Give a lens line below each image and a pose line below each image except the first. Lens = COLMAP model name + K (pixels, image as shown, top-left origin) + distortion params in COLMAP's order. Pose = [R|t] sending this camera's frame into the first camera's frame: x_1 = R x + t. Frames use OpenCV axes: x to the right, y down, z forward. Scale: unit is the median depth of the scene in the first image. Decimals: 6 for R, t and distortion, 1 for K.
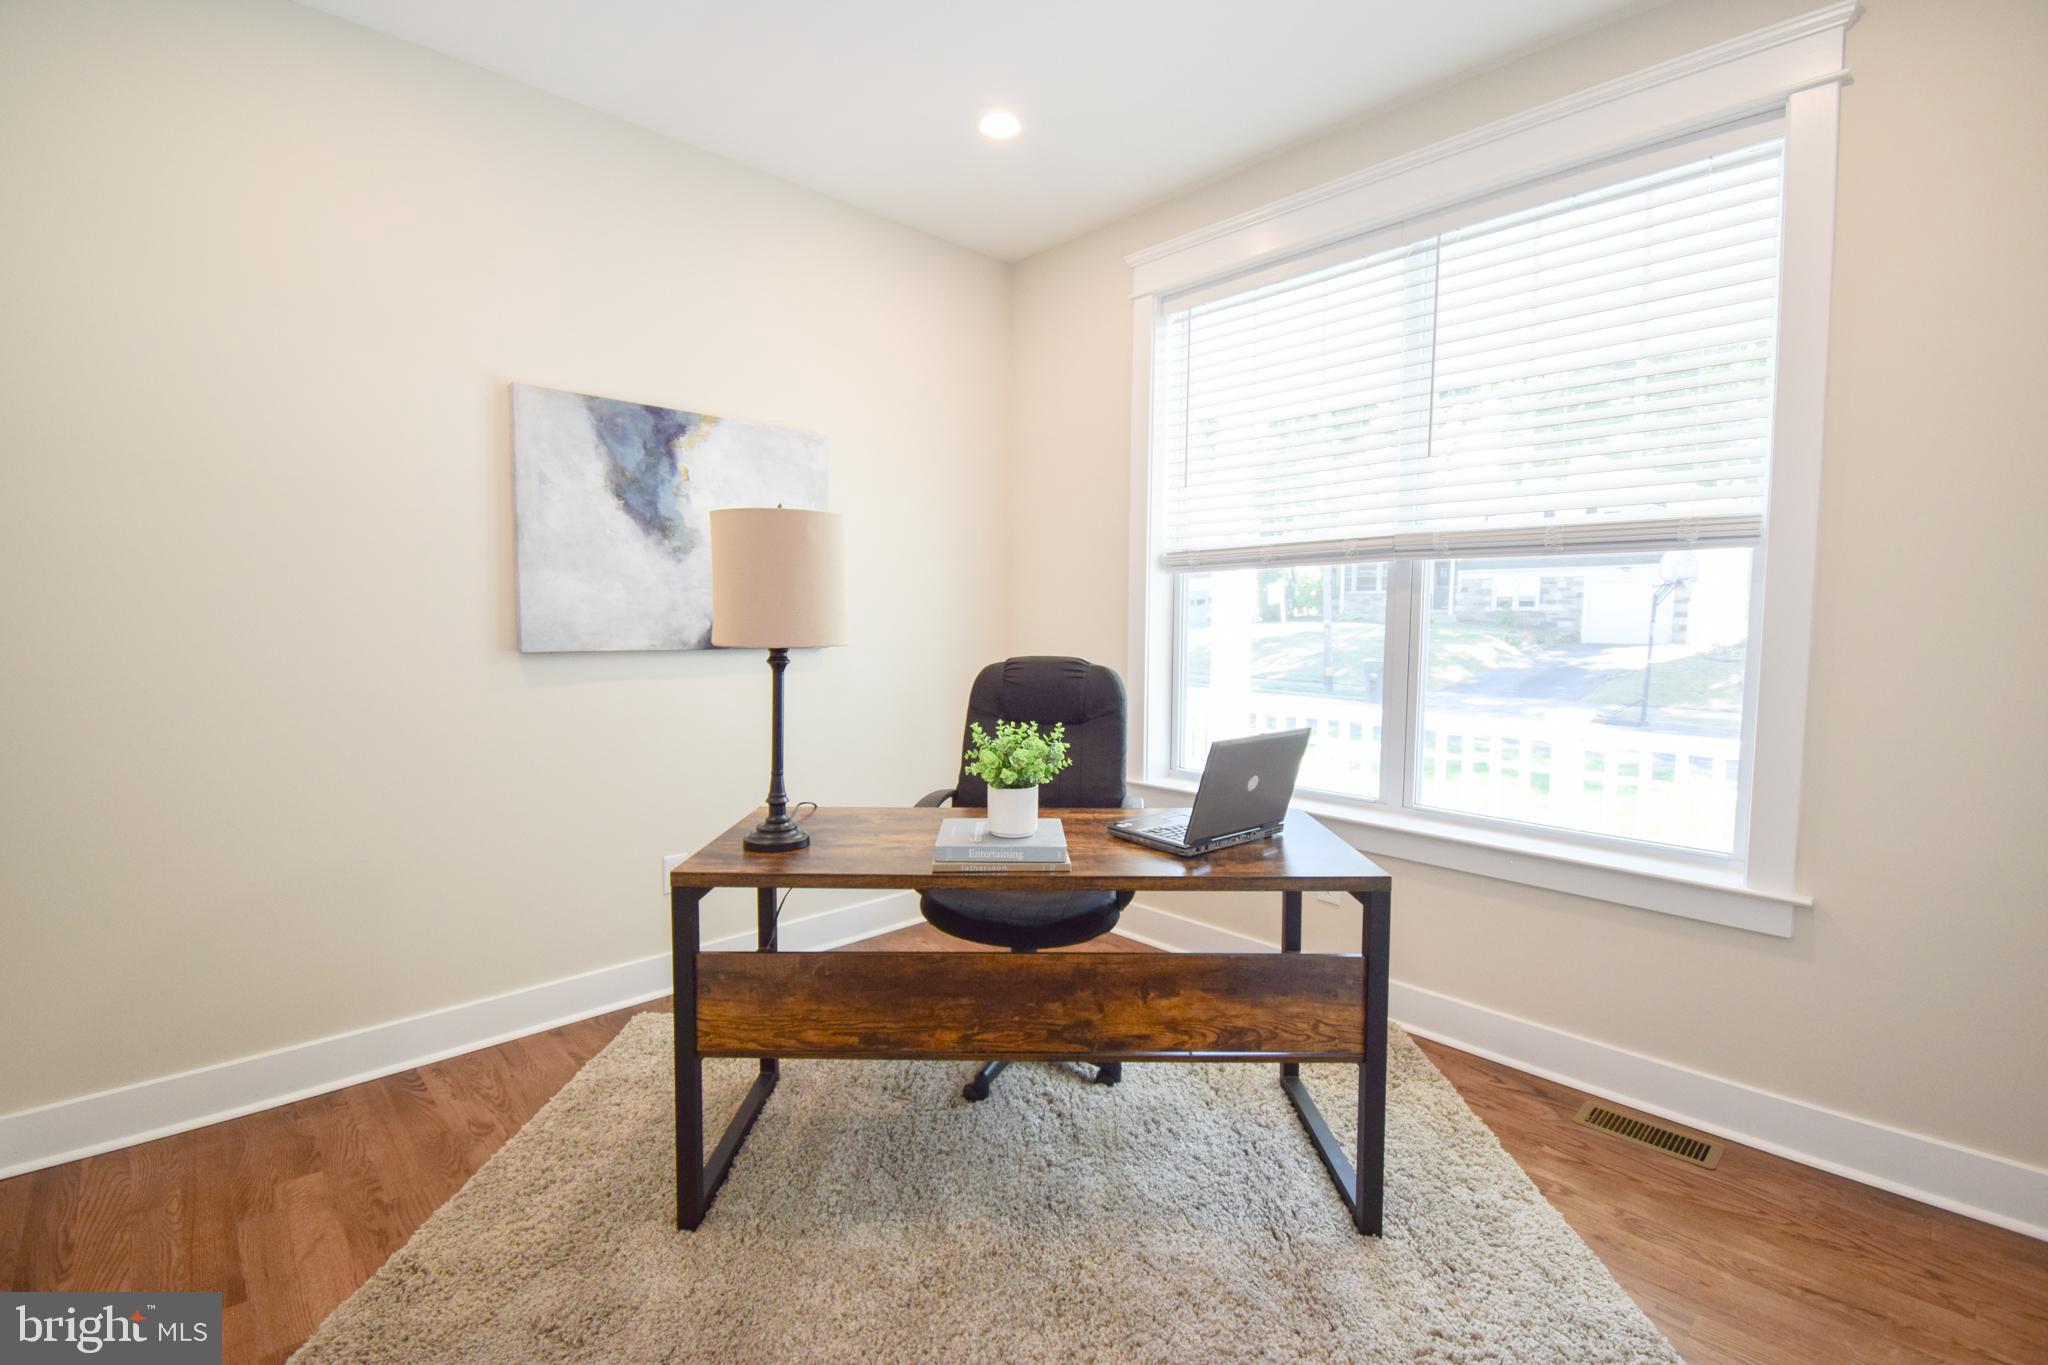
lens RADIAL K [[917.7, 0, 1019.6], [0, 917.7, 681.2], [0, 0, 1]] dist [0.038998, -0.031389]
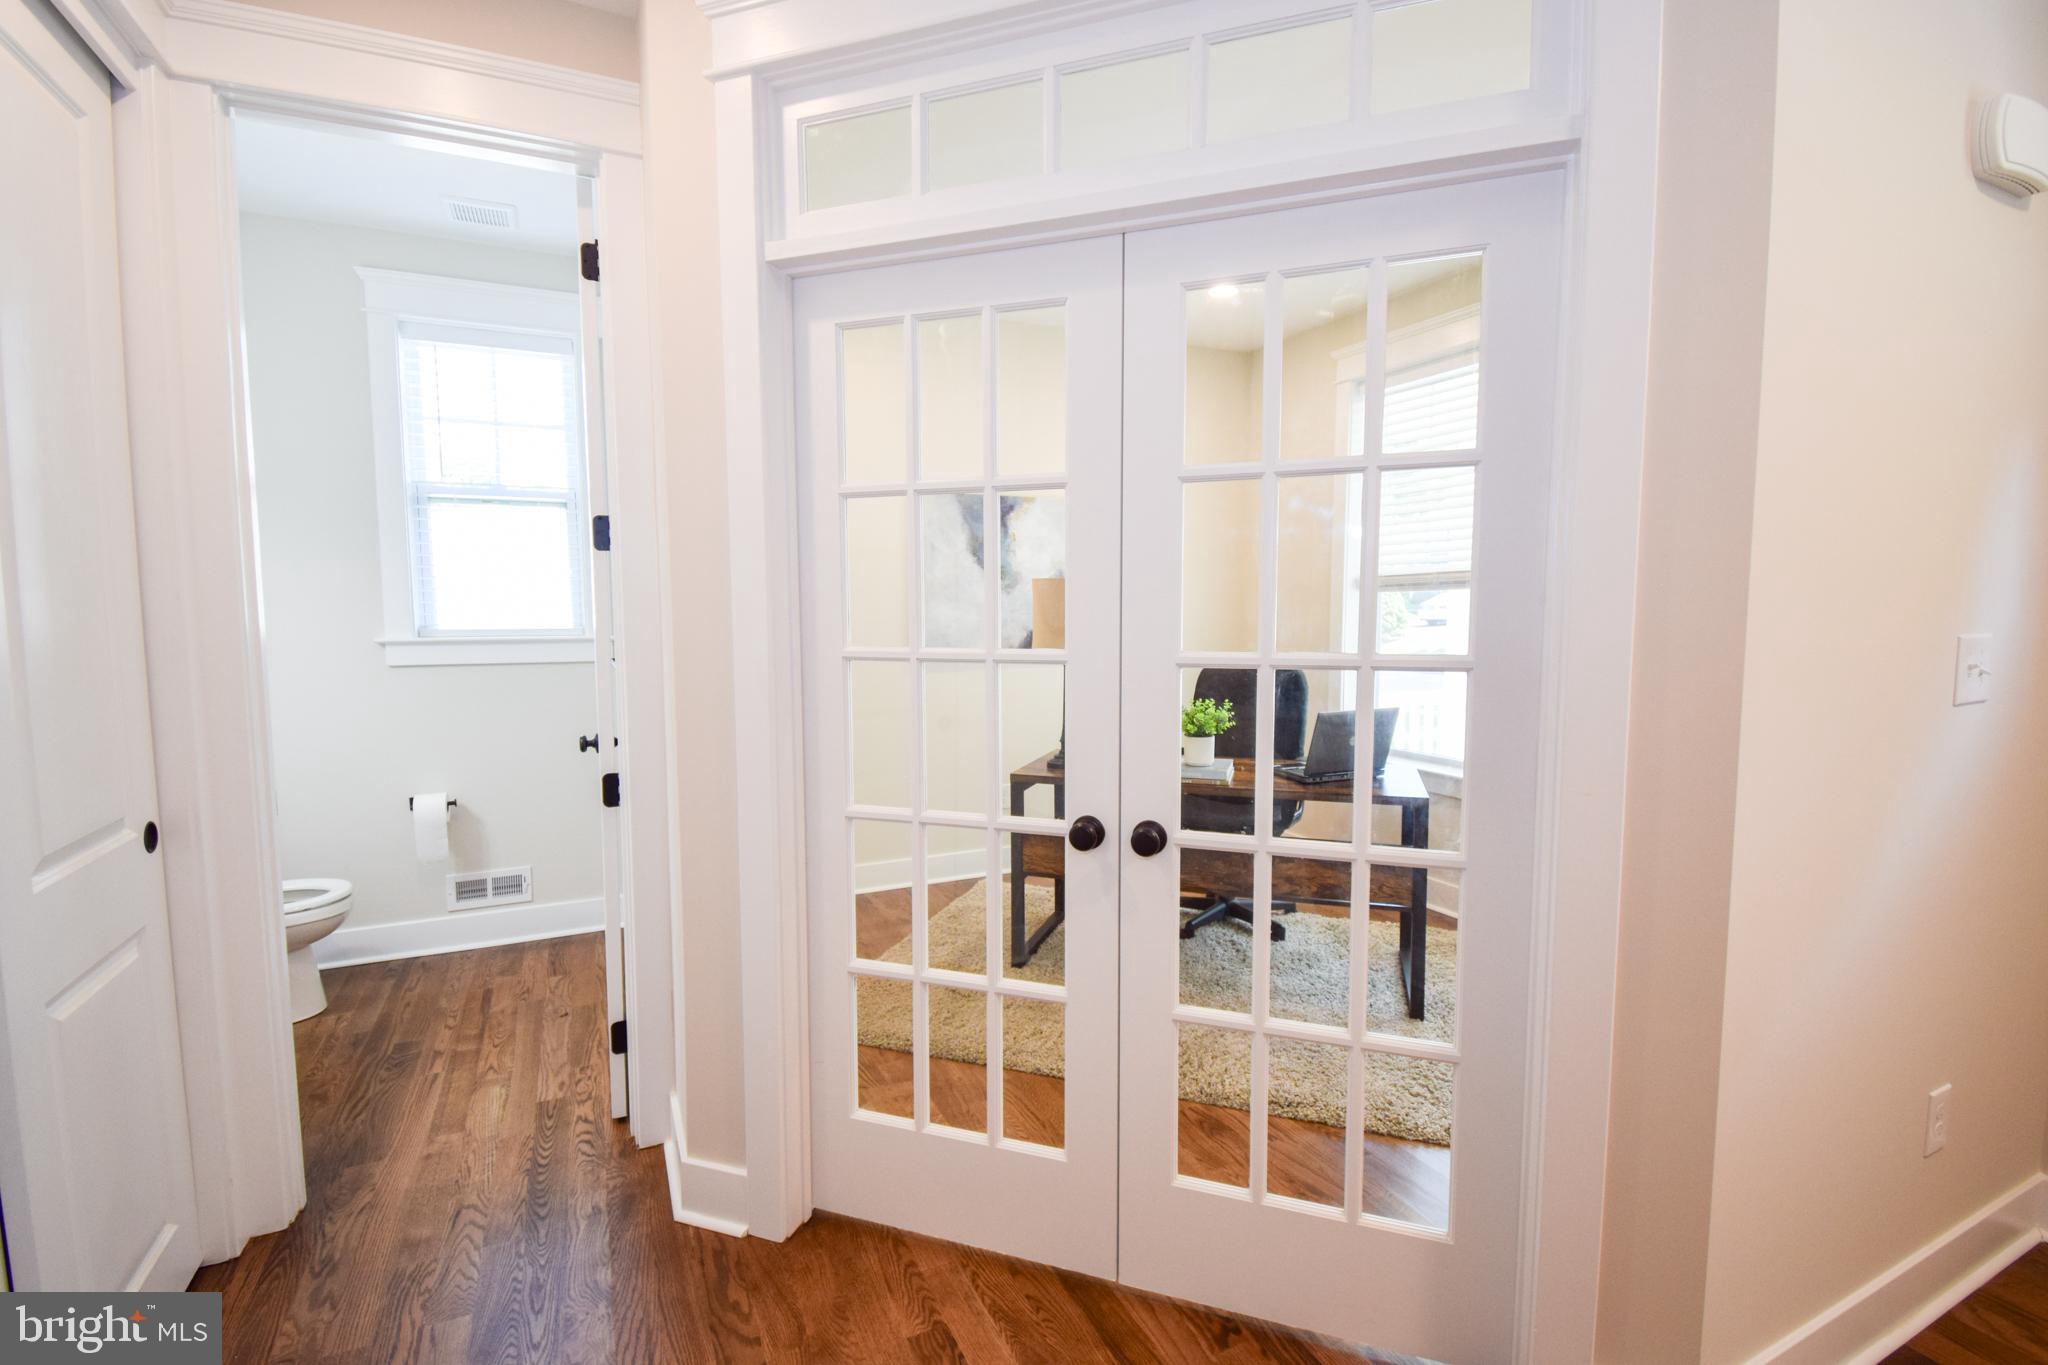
lens RADIAL K [[917.7, 0, 1019.6], [0, 917.7, 681.2], [0, 0, 1]] dist [0.038998, -0.031389]
pose [[0.949665, 0.015840, -0.312867, 0.206555], [-0.013020, 0.999854, 0.011100, -0.002301], [0.312997, -0.006468, 0.949732, -0.713471]]
